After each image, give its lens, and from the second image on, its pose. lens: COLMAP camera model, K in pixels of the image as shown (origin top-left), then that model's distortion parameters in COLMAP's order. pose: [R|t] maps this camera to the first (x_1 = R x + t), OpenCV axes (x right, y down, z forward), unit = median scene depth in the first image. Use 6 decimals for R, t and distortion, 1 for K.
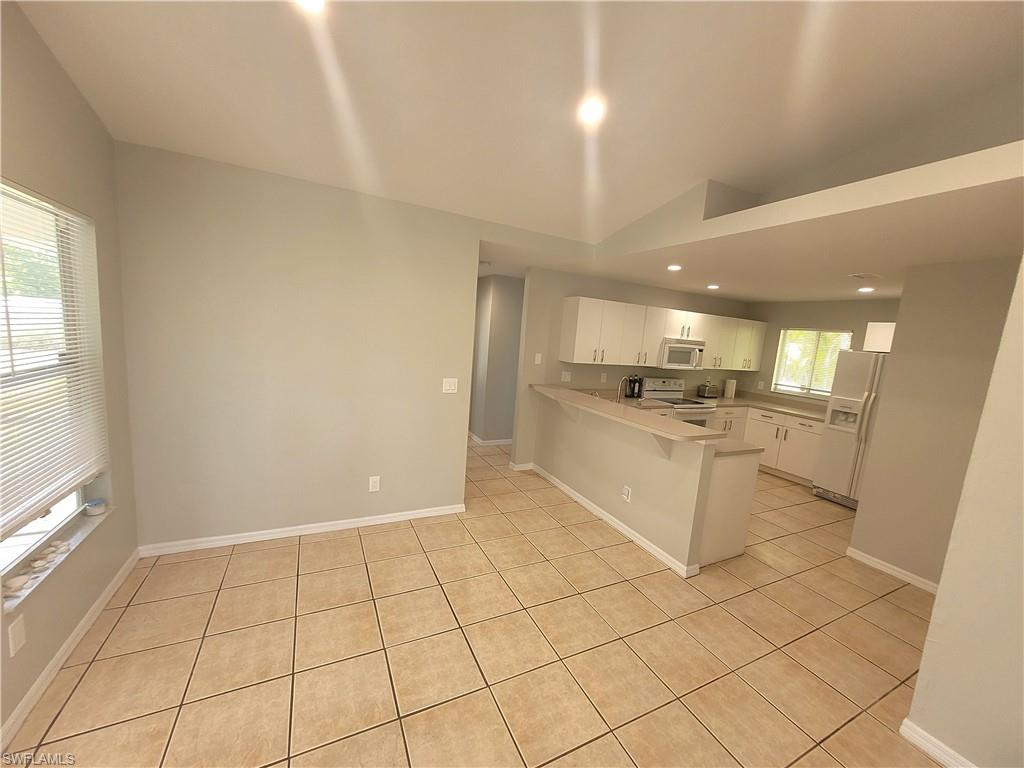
lens RADIAL K [[401.2, 0, 519.1], [0, 401.2, 390.5], [0, 0, 1]] dist [-0.004949, -0.000527]
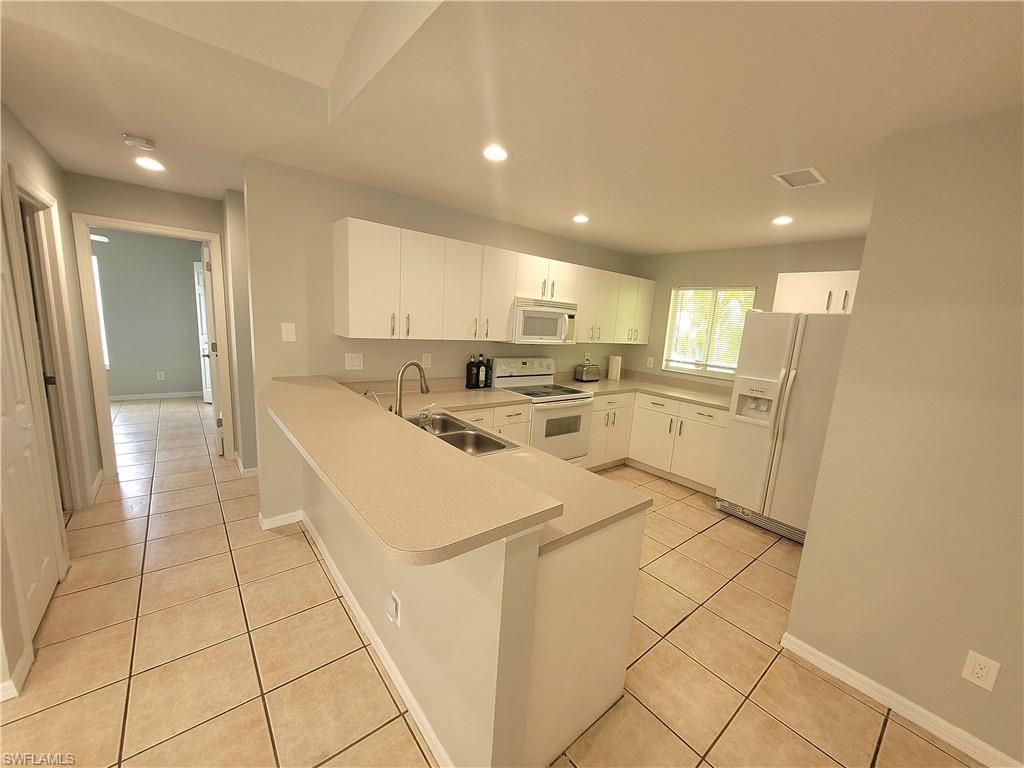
lens RADIAL K [[401.2, 0, 523.0], [0, 401.2, 389.3], [0, 0, 1]] dist [-0.004949, -0.000527]
pose [[0.973184, -0.052135, 0.224040, 0.213335], [0.041379, 0.997766, 0.052443, -0.013450], [-0.226274, -0.041766, 0.973168, 0.339592]]
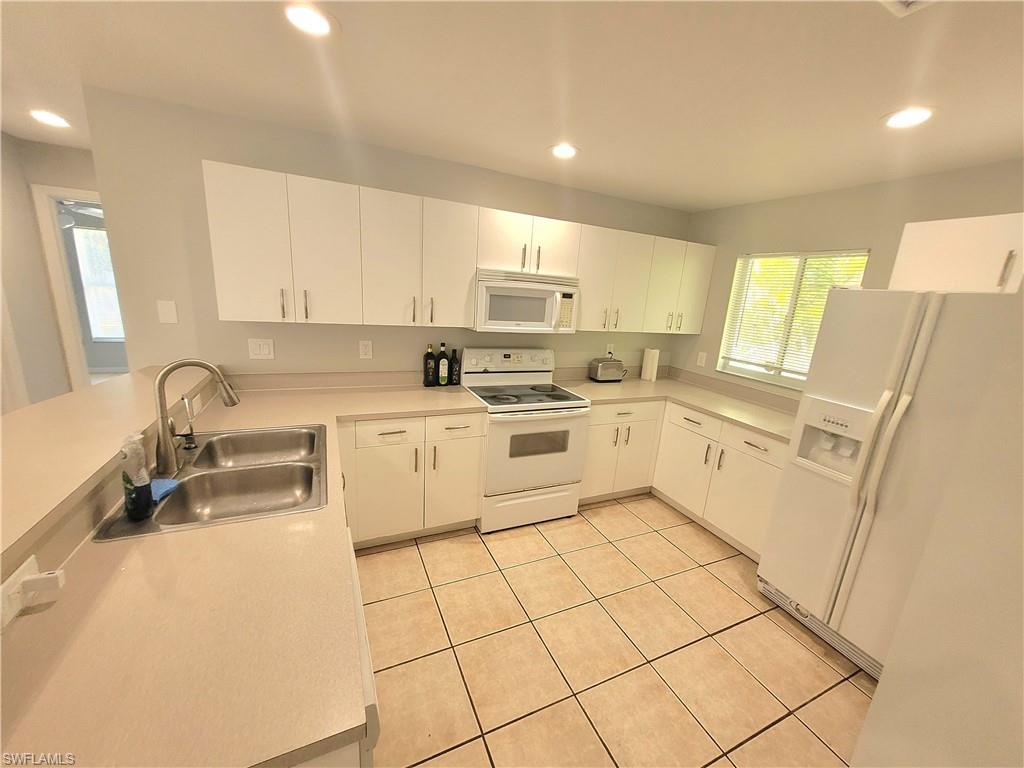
lens RADIAL K [[401.2, 0, 522.9], [0, 401.2, 388.7], [0, 0, 1]] dist [-0.004949, -0.000527]
pose [[0.999771, -0.000112, -0.021379, 0.421225], [0.002145, 0.995469, 0.095061, -0.030450], [0.021271, -0.095085, 0.995242, 0.488442]]
